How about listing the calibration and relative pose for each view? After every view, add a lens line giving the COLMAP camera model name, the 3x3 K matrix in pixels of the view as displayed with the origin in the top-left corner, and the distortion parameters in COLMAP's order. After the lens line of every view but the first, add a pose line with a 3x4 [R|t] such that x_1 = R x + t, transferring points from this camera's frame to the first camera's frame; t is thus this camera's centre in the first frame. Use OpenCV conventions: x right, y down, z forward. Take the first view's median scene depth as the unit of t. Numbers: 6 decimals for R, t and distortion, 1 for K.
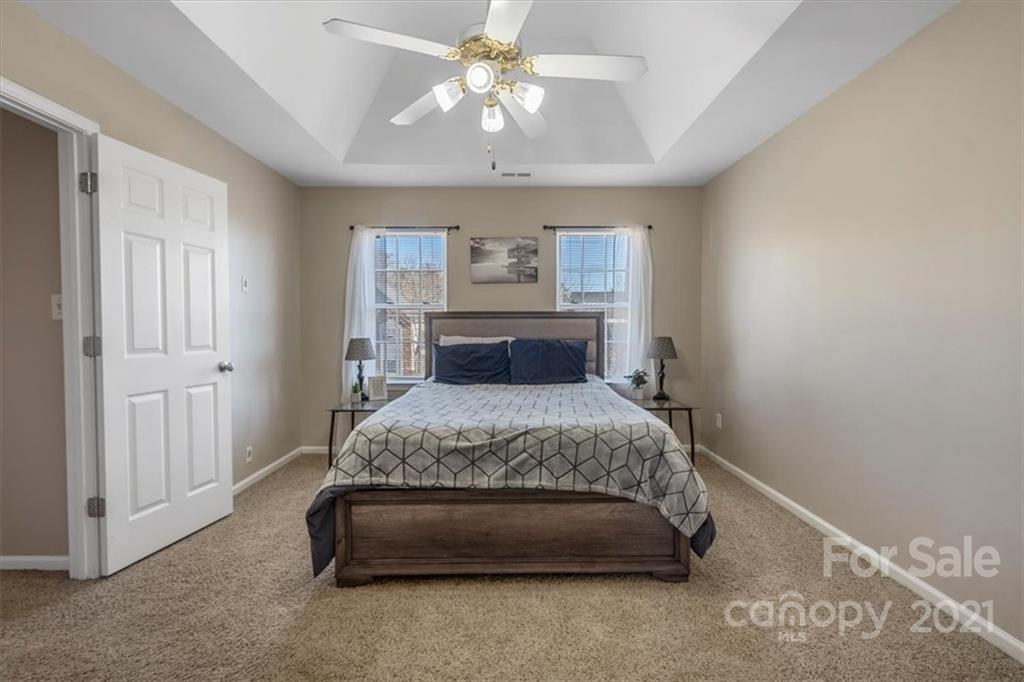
lens RADIAL K [[468.9, 0, 514.3], [0, 468.9, 337.2], [0, 0, 1]] dist [-0.011414, 0.010638]
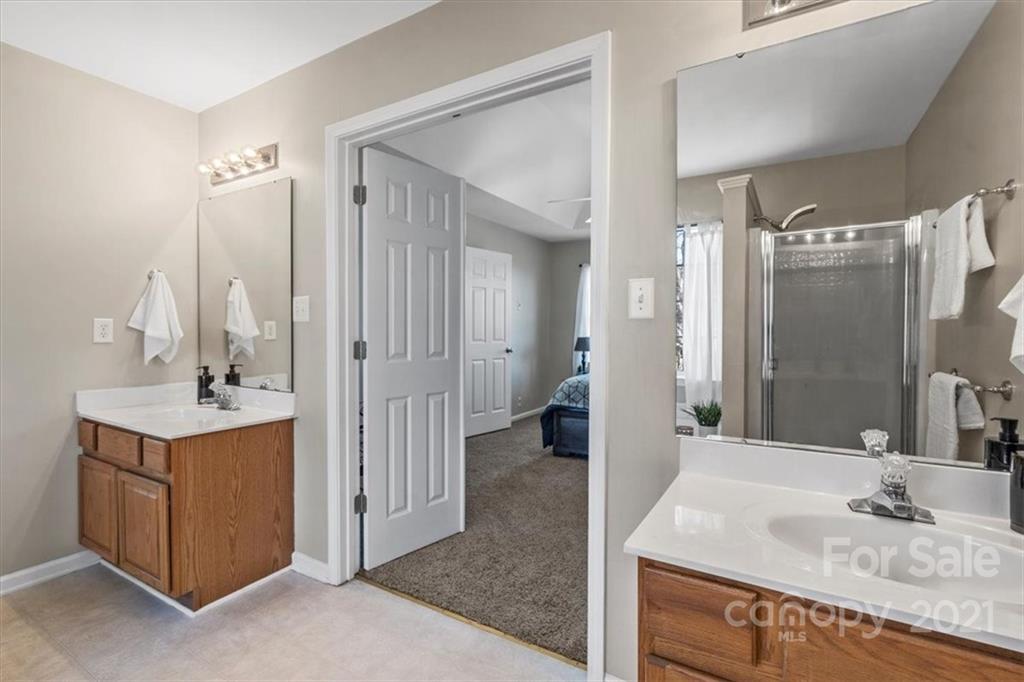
lens RADIAL K [[468.9, 0, 514.3], [0, 468.9, 337.2], [0, 0, 1]] dist [-0.011414, 0.010638]
pose [[0.856370, 0.013551, -0.516185, 0.437641], [-0.016991, 0.999854, -0.001940, 0.014886], [0.516083, 0.010432, 0.856475, -0.711192]]
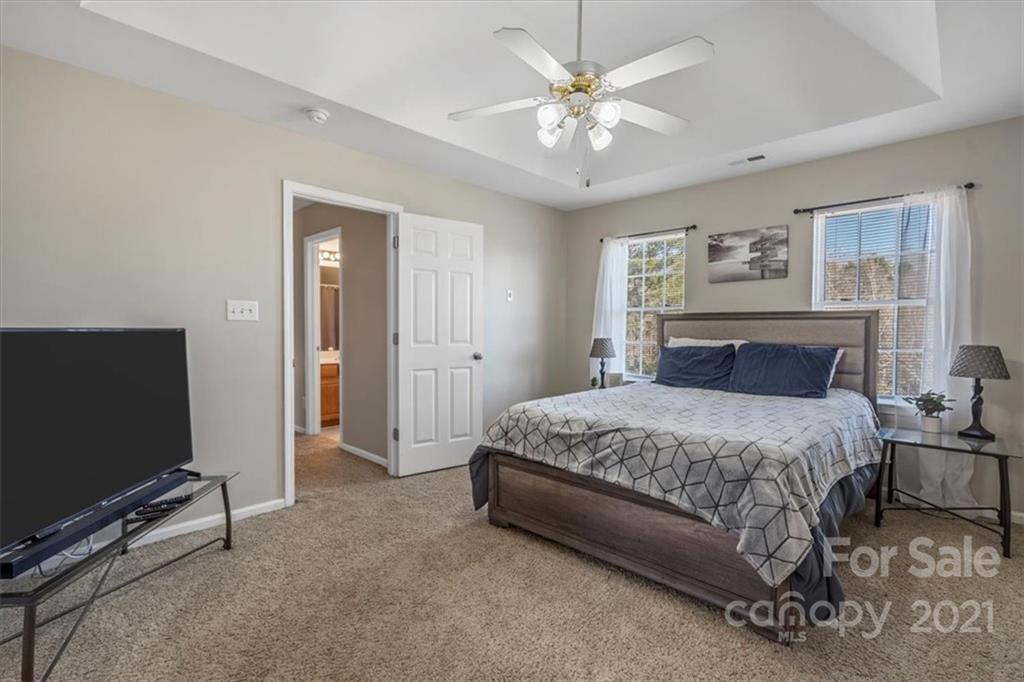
lens RADIAL K [[468.9, 0, 514.3], [0, 468.9, 337.2], [0, 0, 1]] dist [-0.011414, 0.010638]
pose [[0.717509, 0.019906, -0.696265, 0.484610], [-0.021368, 0.999750, 0.006563, -0.004975], [0.696221, 0.010168, 0.717755, 0.071600]]
